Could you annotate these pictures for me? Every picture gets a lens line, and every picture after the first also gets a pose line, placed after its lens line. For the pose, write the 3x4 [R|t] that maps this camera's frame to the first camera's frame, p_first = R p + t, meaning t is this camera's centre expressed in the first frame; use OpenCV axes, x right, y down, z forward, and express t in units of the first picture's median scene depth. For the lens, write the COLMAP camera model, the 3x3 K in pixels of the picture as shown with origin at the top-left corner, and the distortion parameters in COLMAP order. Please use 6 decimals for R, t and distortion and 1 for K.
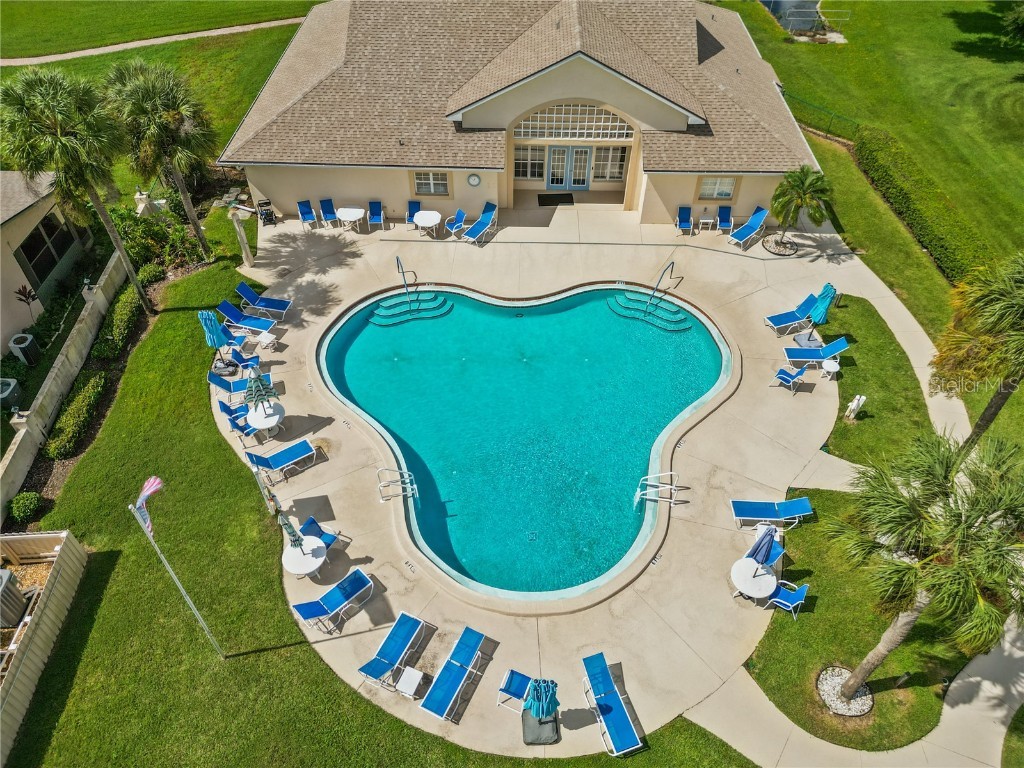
lens RADIAL K [[713.2, 0, 507.3], [0, 713.2, 387.9], [0, 0, 1]] dist [0.032195, -0.032753]
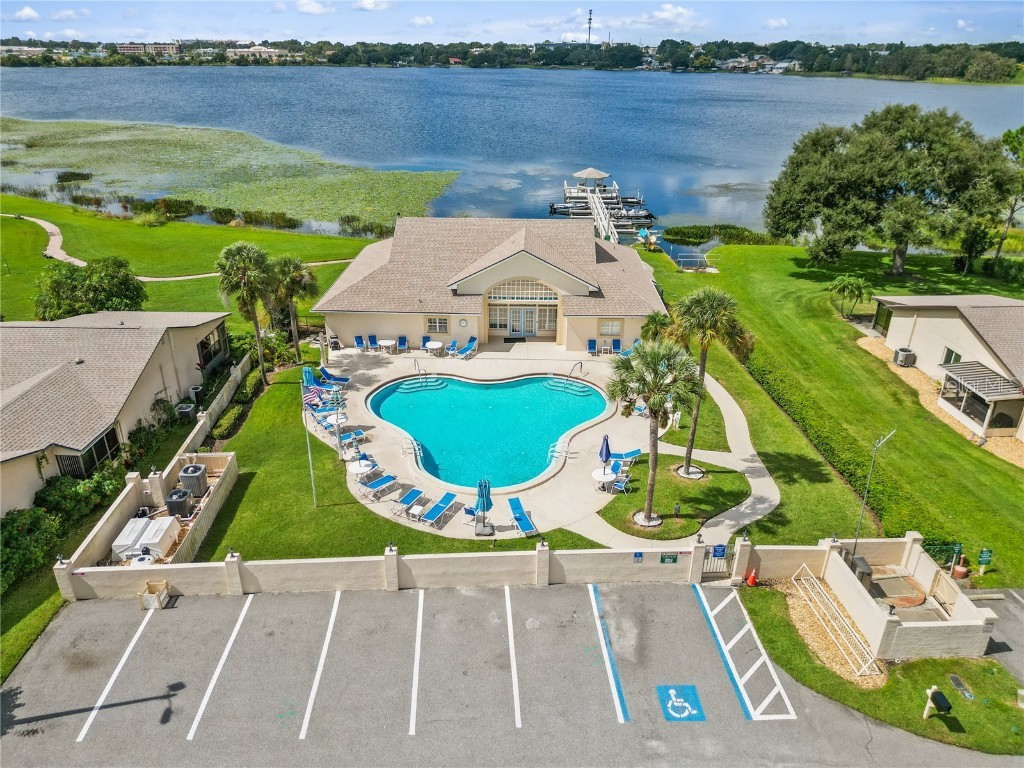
lens RADIAL K [[713.2, 0, 509.4], [0, 713.2, 386.4], [0, 0, 1]] dist [0.032195, -0.032753]
pose [[0.999997, 0.002338, -0.000647, 0.063078], [-0.002415, 0.934735, -0.355337, 0.441213], [-0.000226, 0.355337, 0.934738, -0.499531]]
